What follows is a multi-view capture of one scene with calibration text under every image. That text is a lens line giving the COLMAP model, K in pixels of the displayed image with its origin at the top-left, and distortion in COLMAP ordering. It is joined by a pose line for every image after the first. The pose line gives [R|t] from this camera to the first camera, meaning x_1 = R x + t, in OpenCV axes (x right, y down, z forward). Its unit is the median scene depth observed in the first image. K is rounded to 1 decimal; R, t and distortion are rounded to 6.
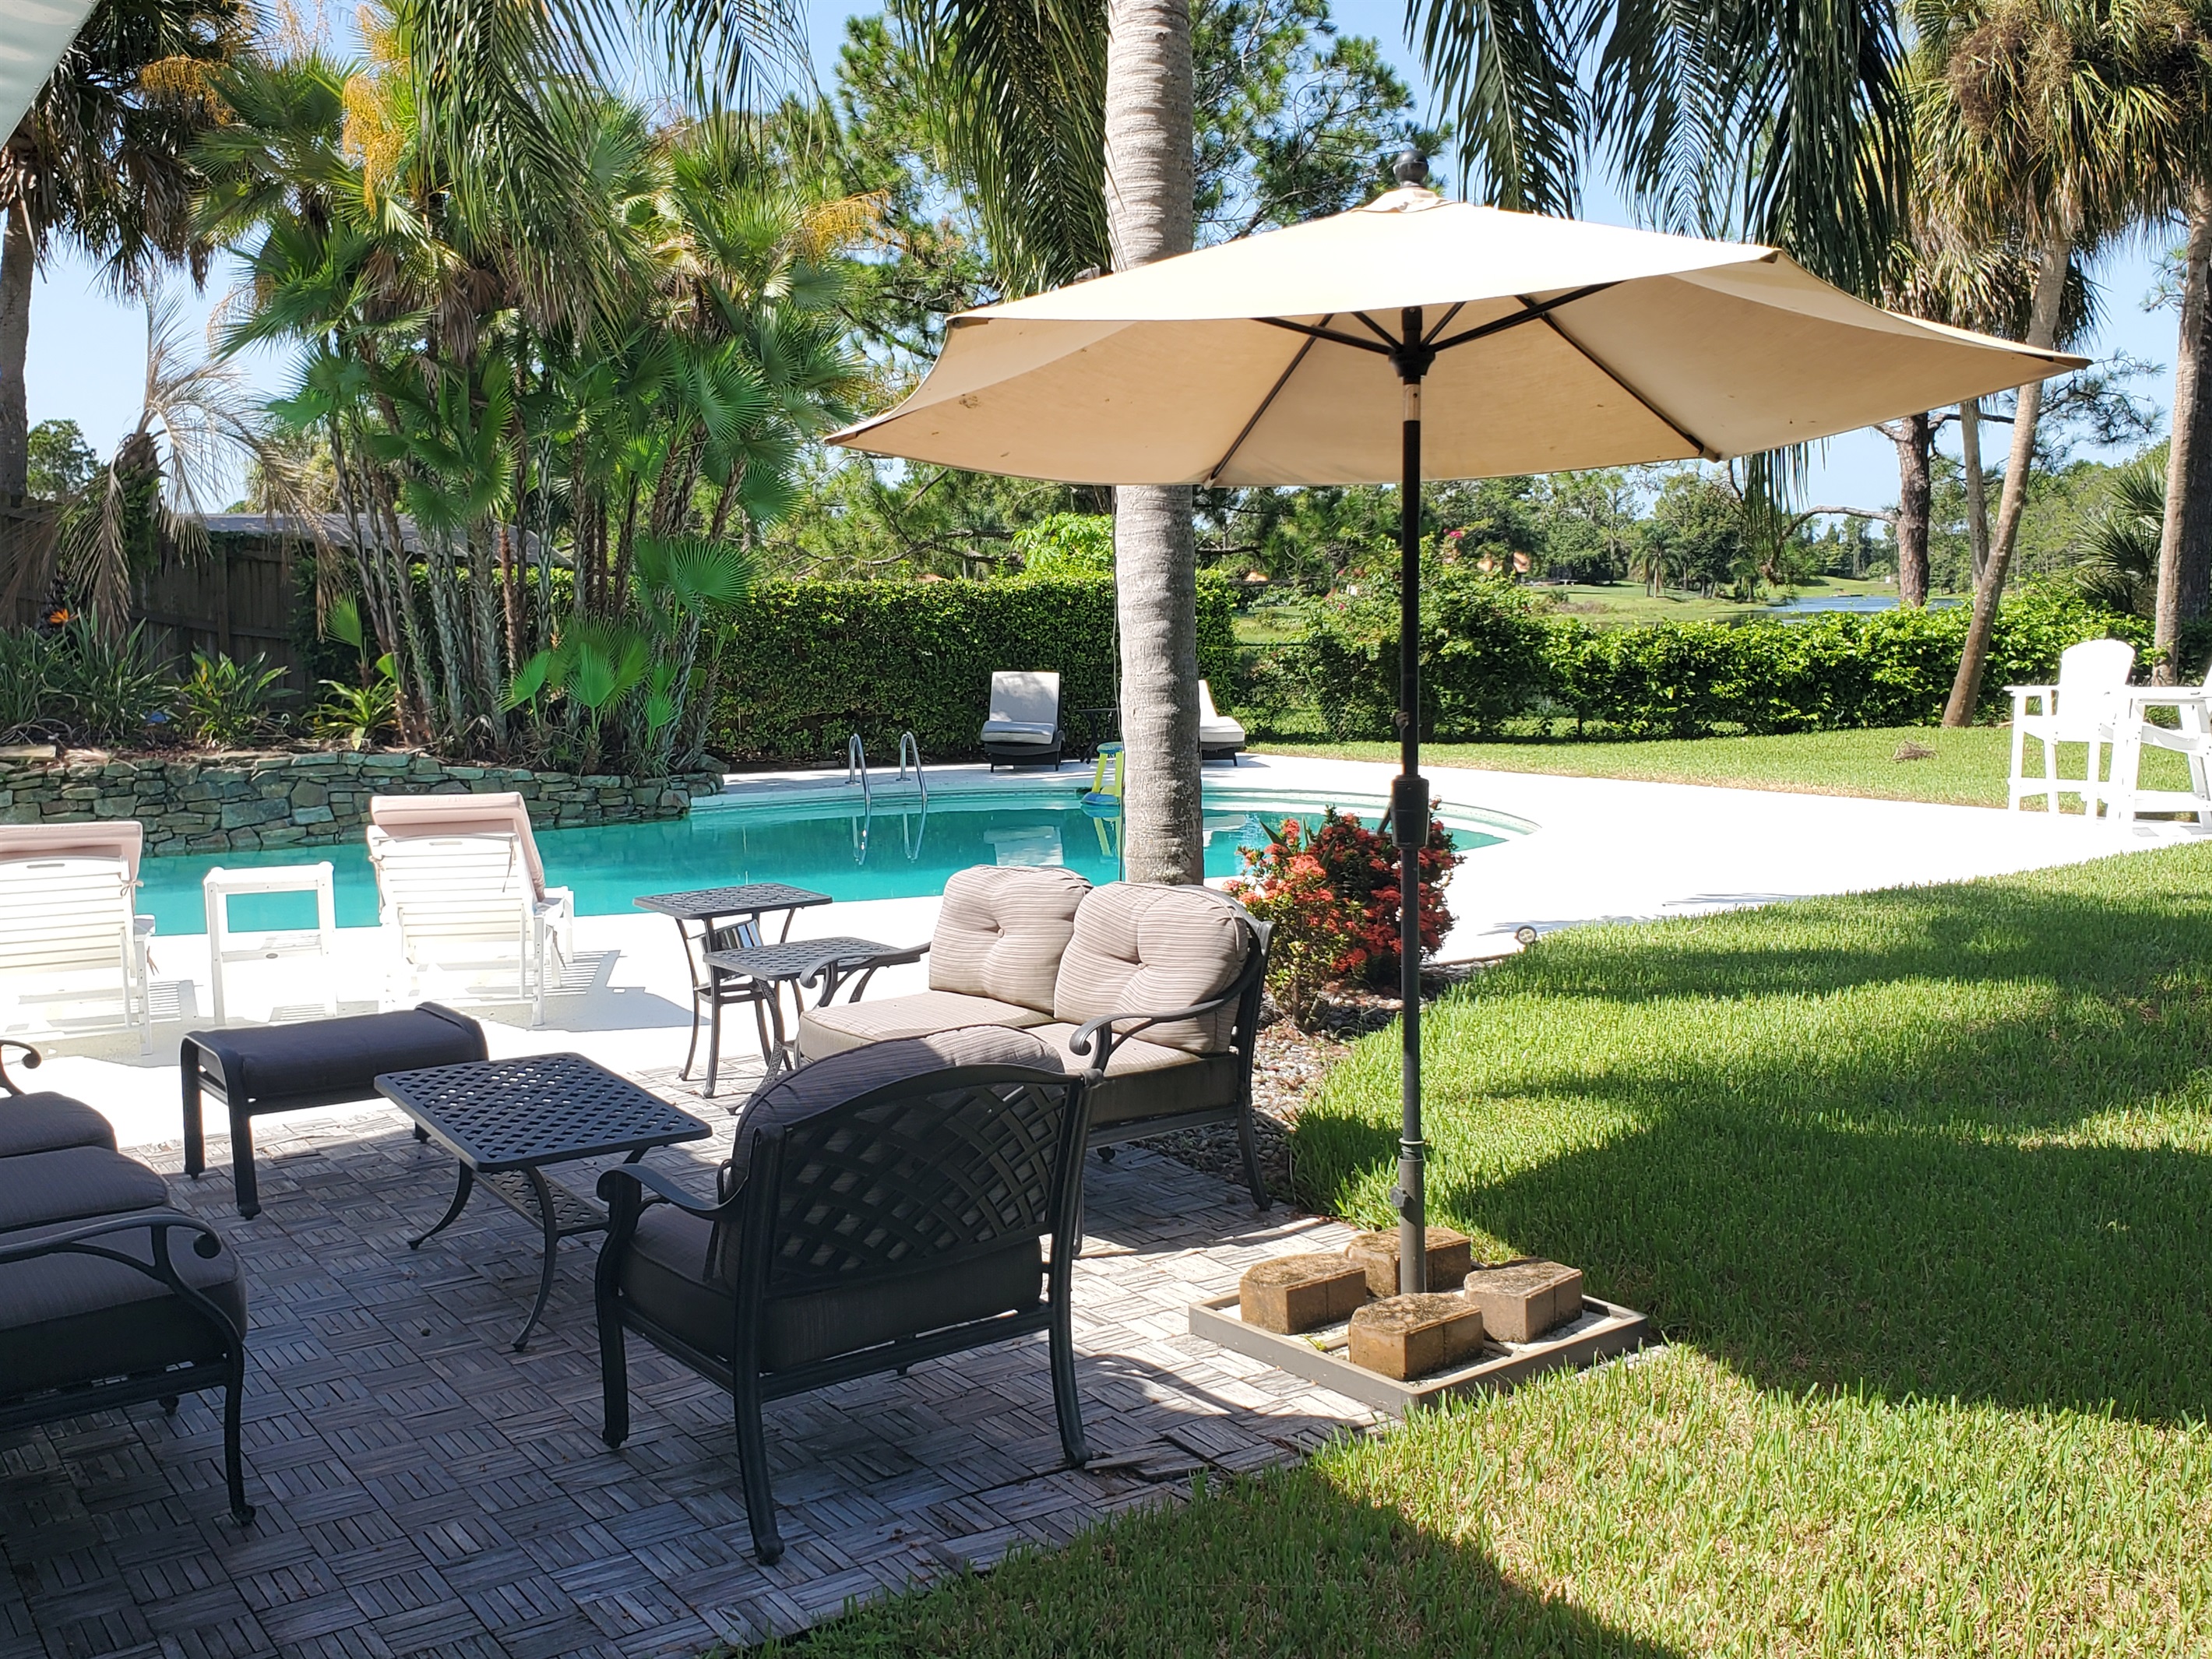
lens RADIAL K [[2222.4, 0, 1106.0], [0, 2222.4, 829.5], [0, 0, 1]] dist [0.130654, -0.251638]
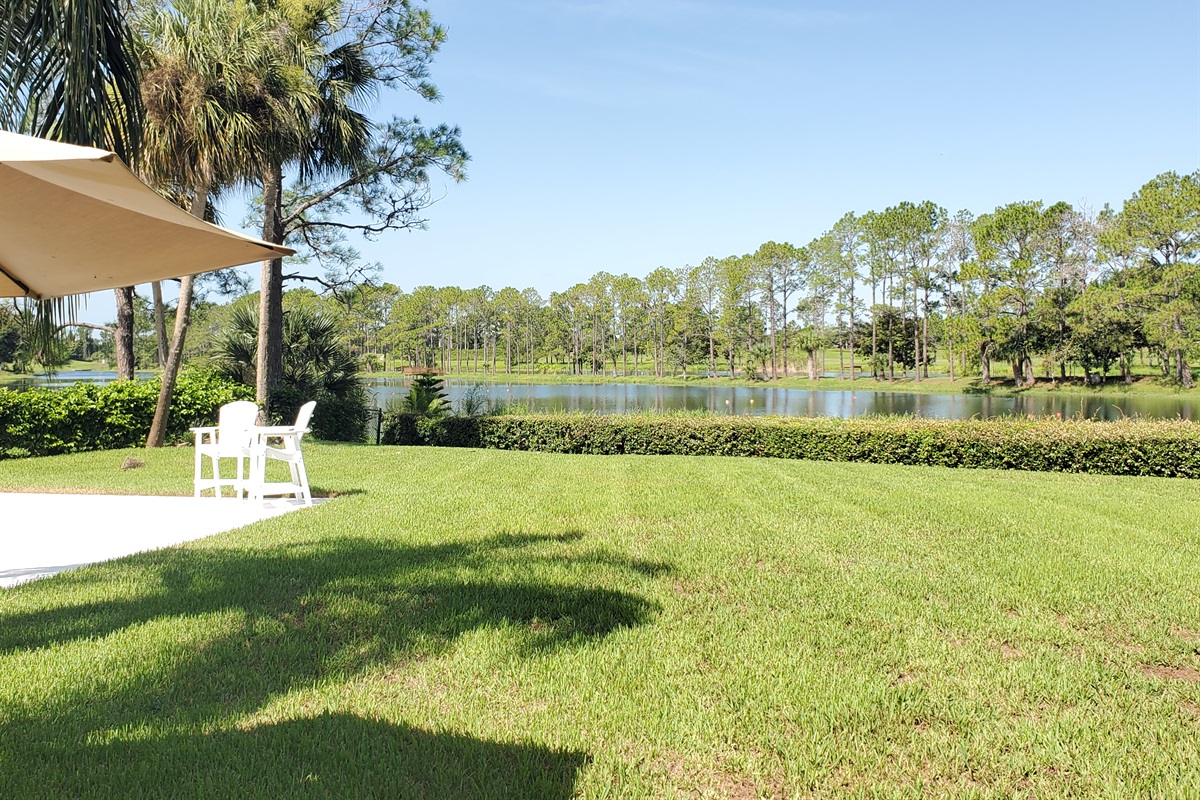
lens RADIAL K [[1201.2, 0, 671.3], [0, 1201.2, 345.4], [0, 0, 1]] dist [0.011850, -0.097623]
pose [[0.714749, 0.016120, 0.699195, 0.005148], [0.071020, 0.992894, -0.095491, -0.006170], [-0.695766, 0.117909, 0.708525, 0.035069]]
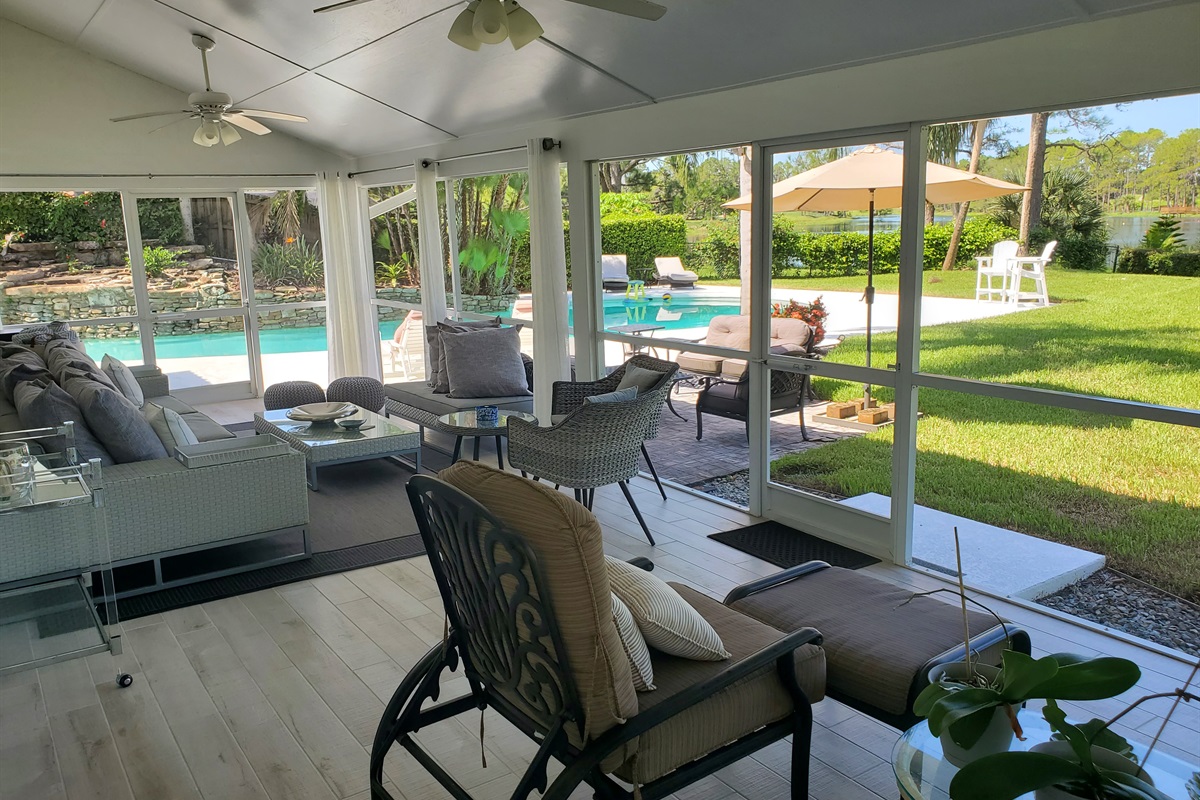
lens RADIAL K [[935.4, 0, 599.9], [0, 935.4, 406.8], [0, 0, 1]] dist [0.004363, 0.004221]
pose [[0.999565, -0.018672, 0.022840, -0.071187], [0.016435, 0.995391, 0.094480, 0.004524], [-0.024499, -0.094064, 0.995265, -0.130043]]
